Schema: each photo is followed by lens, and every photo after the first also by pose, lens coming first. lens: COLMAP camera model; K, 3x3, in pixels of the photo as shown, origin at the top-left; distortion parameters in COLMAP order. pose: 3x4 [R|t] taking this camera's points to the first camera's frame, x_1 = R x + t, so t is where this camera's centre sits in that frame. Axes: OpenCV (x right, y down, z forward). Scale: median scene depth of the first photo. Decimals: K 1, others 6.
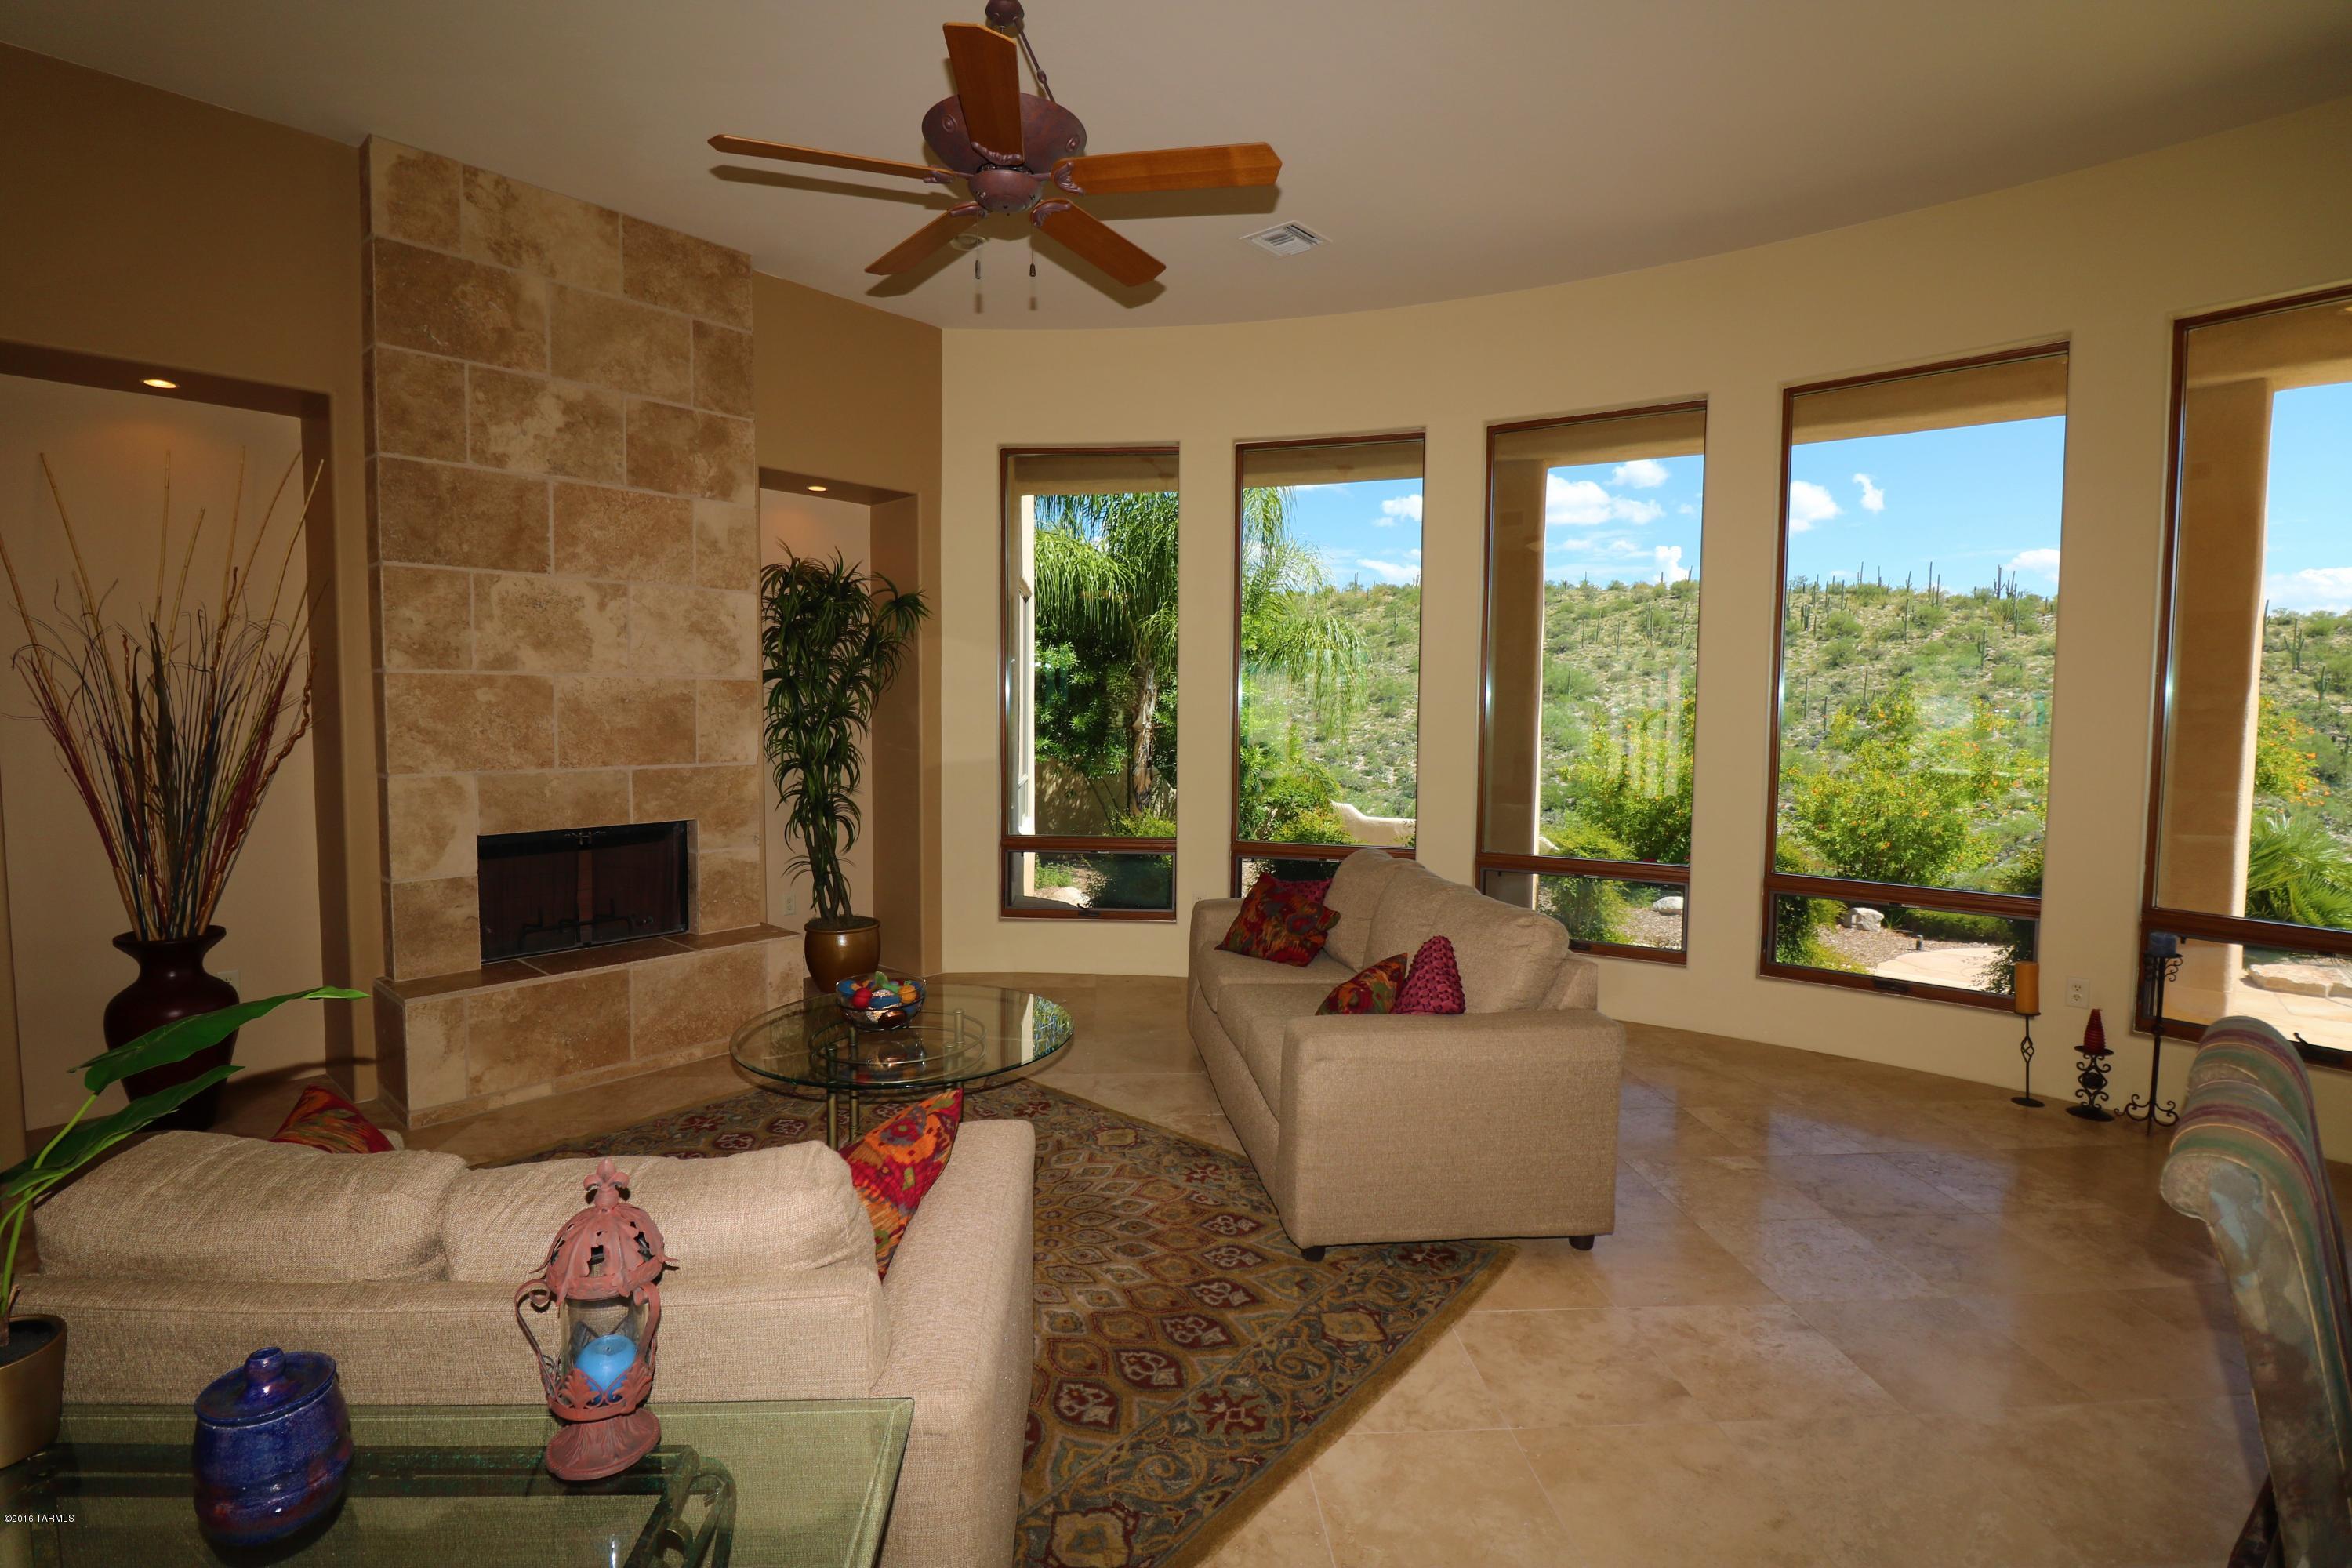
lens RADIAL K [[1086.3, 0, 1150.9], [0, 1086.3, 771.2], [0, 0, 1]] dist [-0.001205, -0.013334]
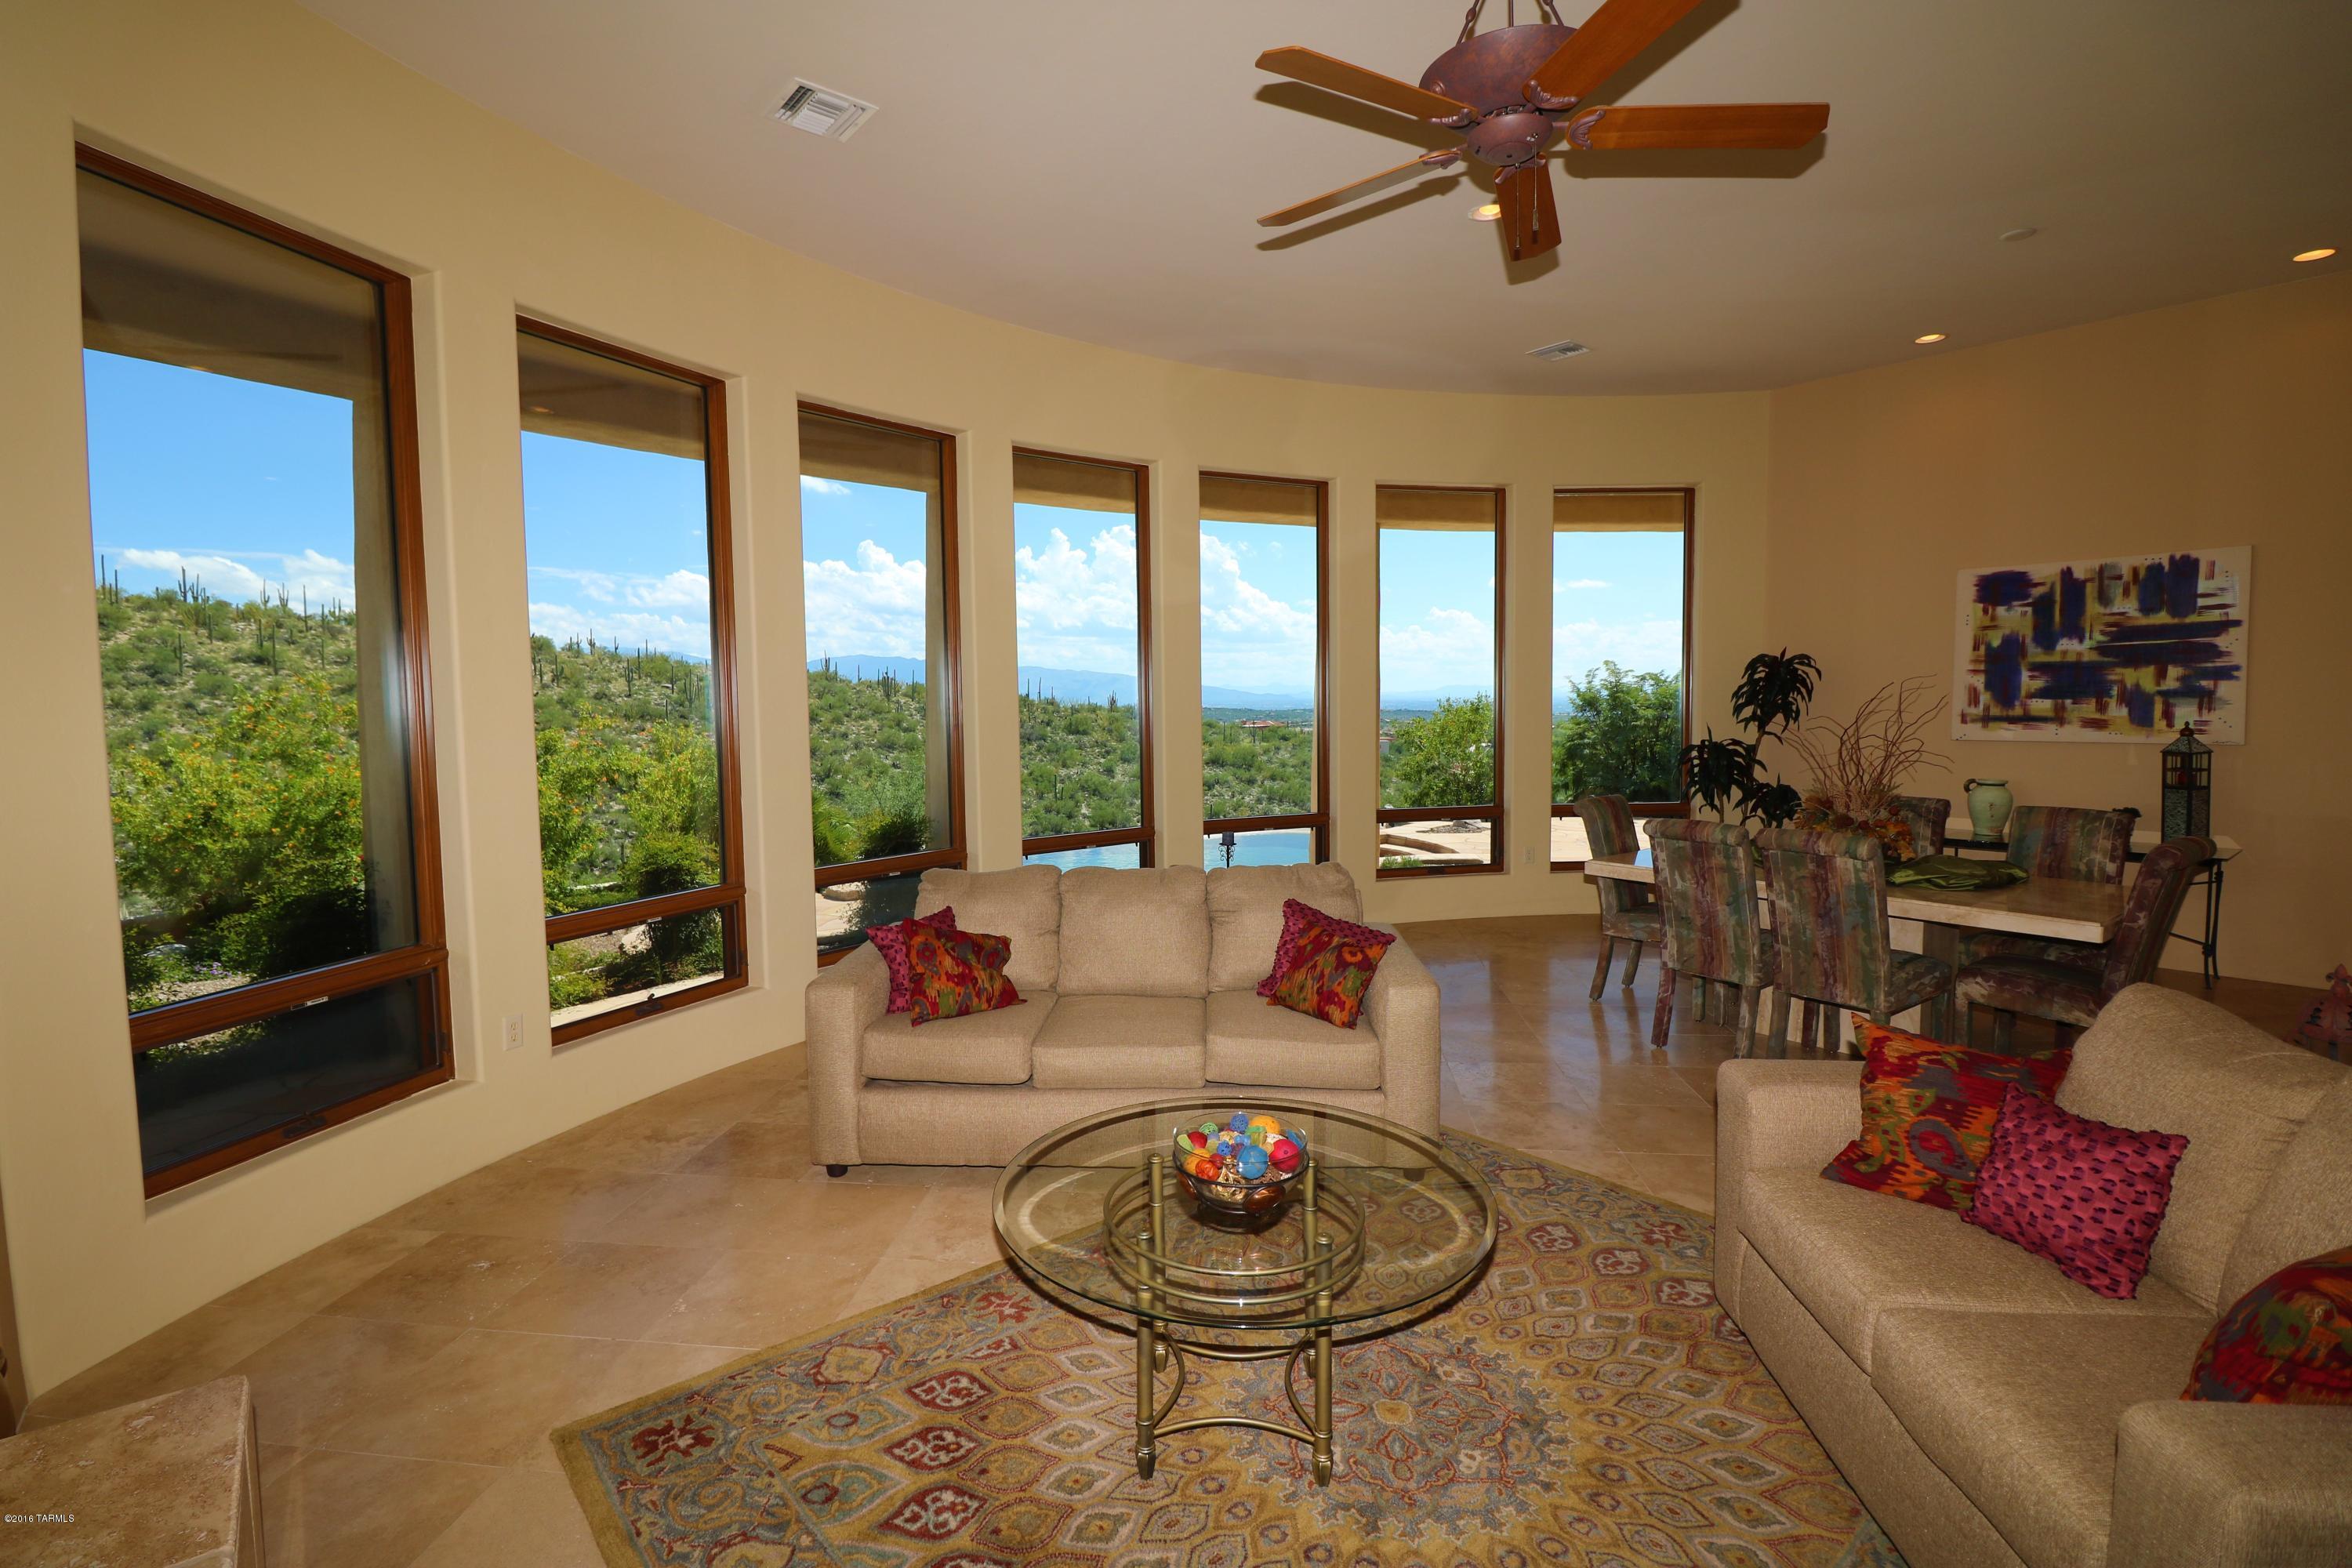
lens RADIAL K [[1086.3, 0, 1150.9], [0, 1086.3, 771.2], [0, 0, 1]] dist [-0.001205, -0.013334]
pose [[0.165480, -0.070181, 0.983713, -0.669046], [0.077172, 0.995328, 0.058028, -0.048154], [-0.983189, 0.066313, 0.170123, 0.702729]]
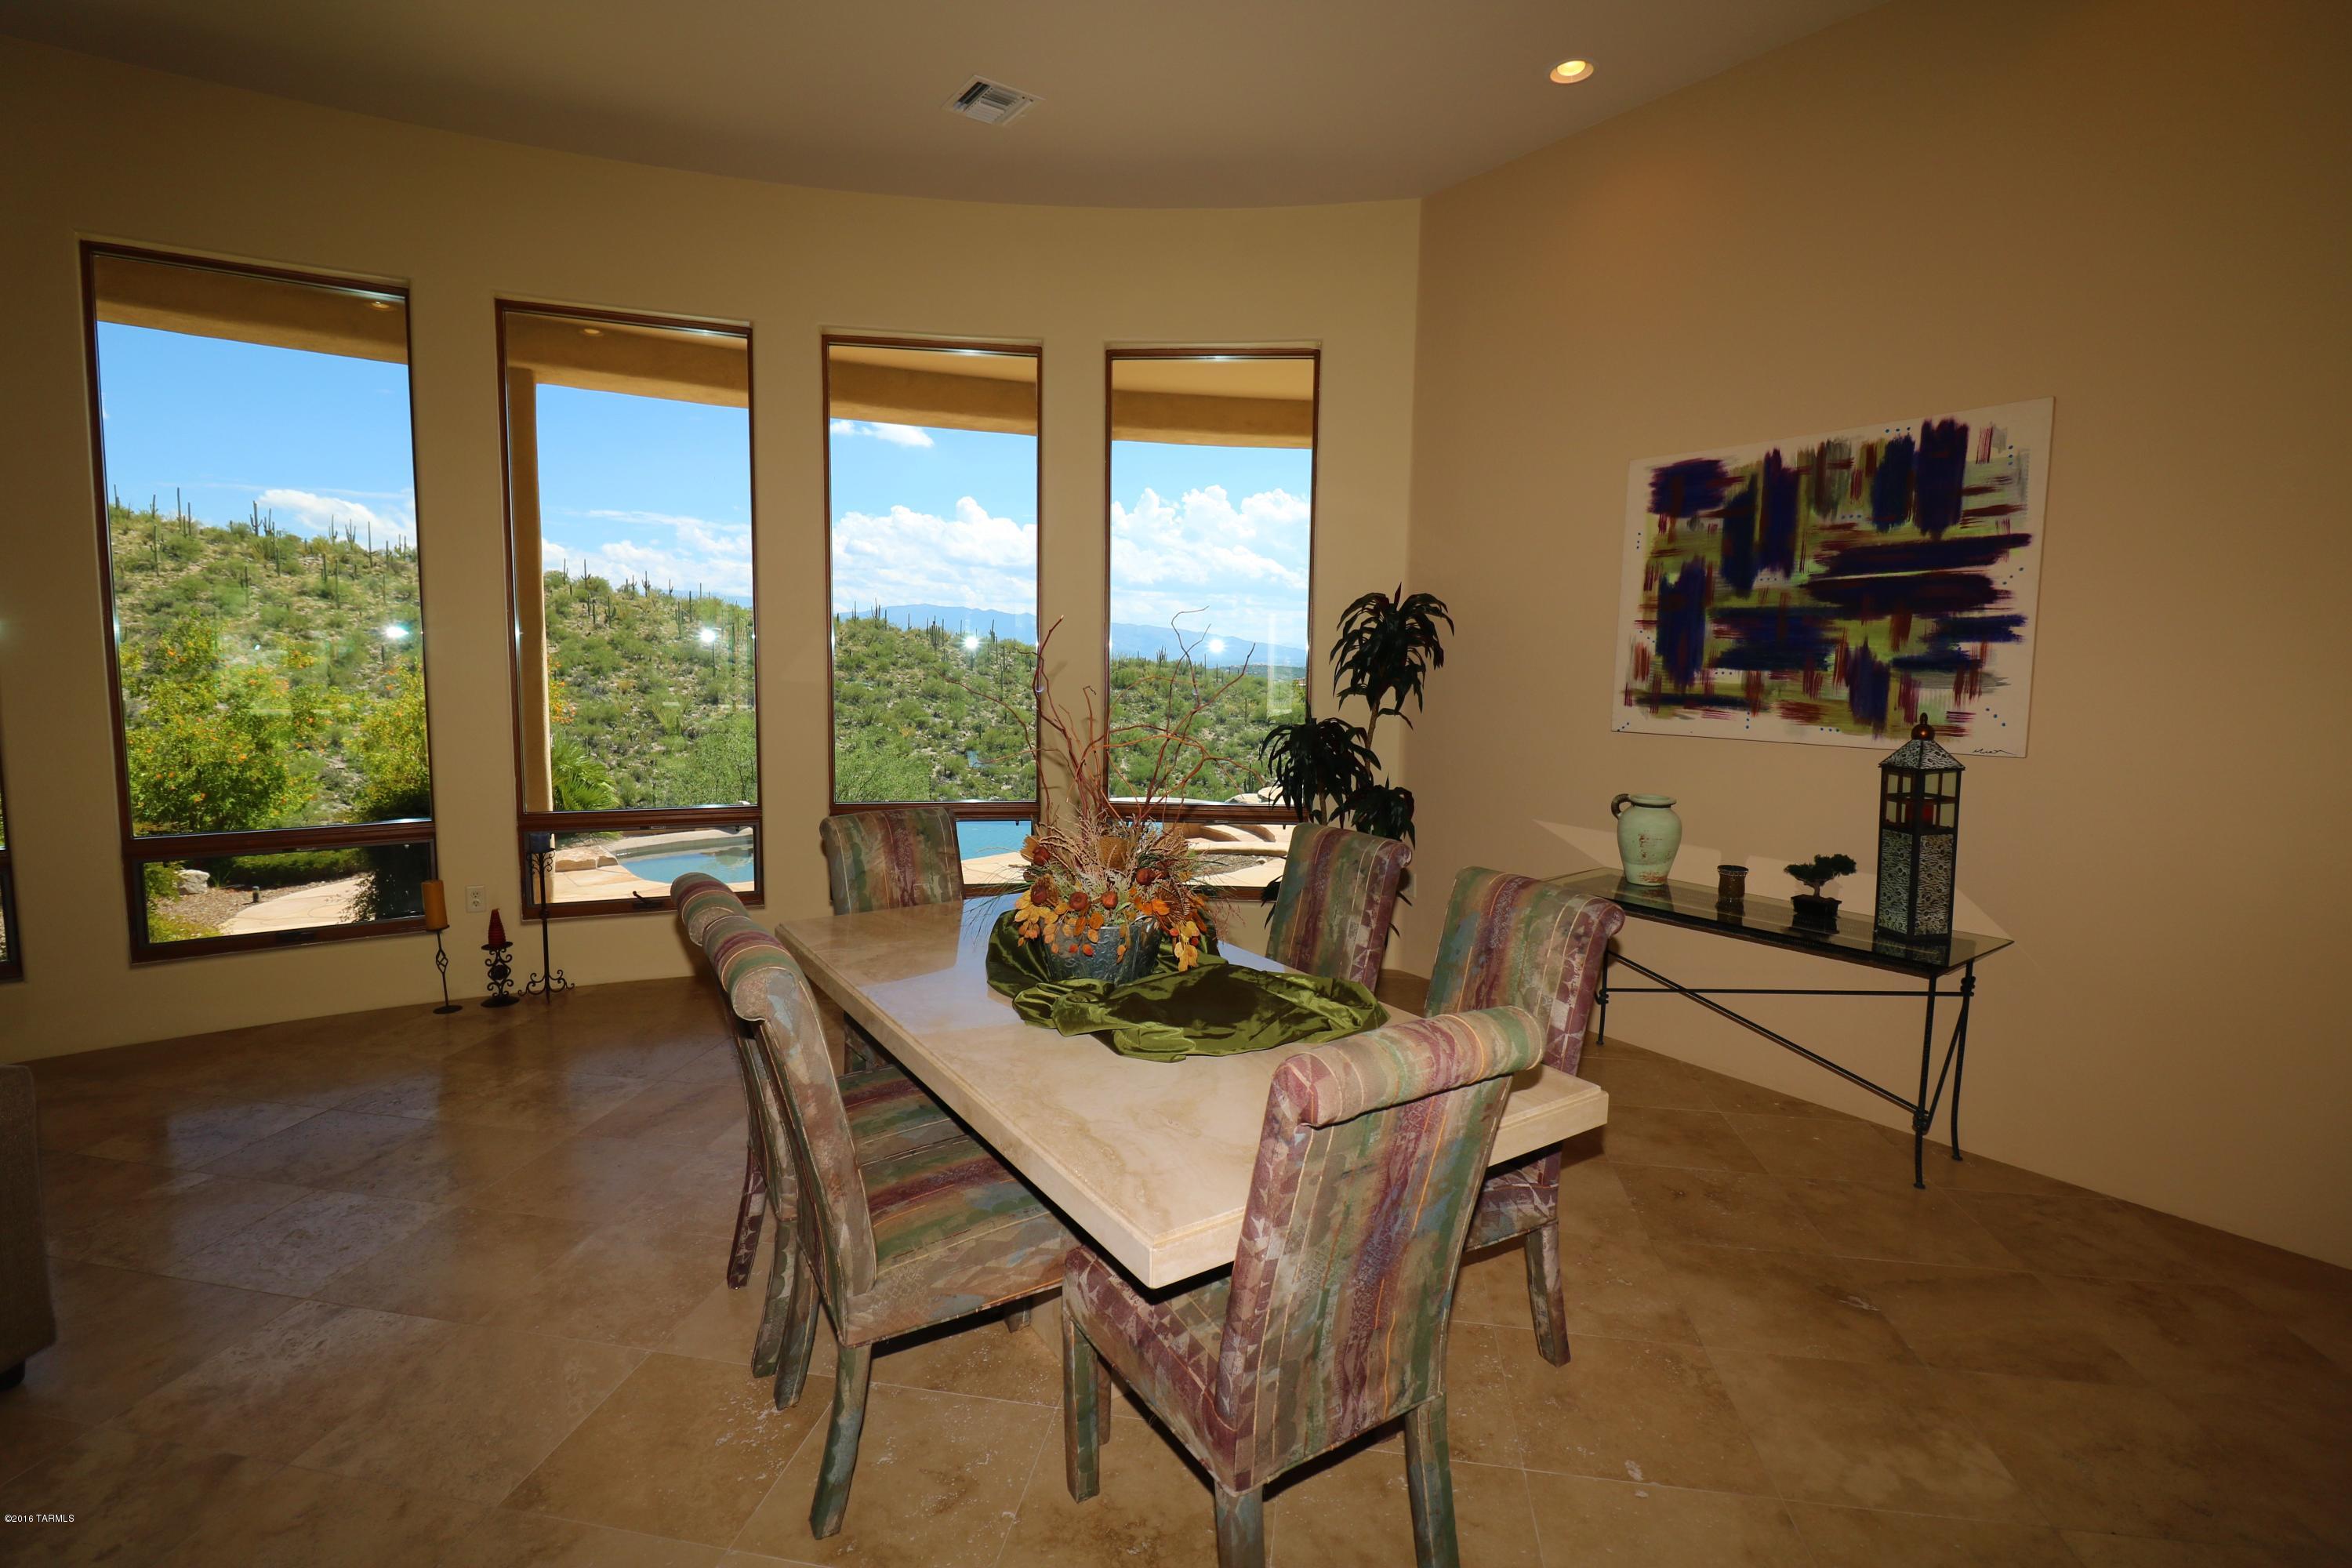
lens RADIAL K [[1086.3, 0, 1150.9], [0, 1086.3, 771.2], [0, 0, 1]] dist [-0.001205, -0.013334]
pose [[0.221247, -0.103653, 0.969694, -0.048298], [0.050412, 0.994222, 0.094773, 0.004022], [-0.973914, 0.027915, 0.225194, 0.063559]]
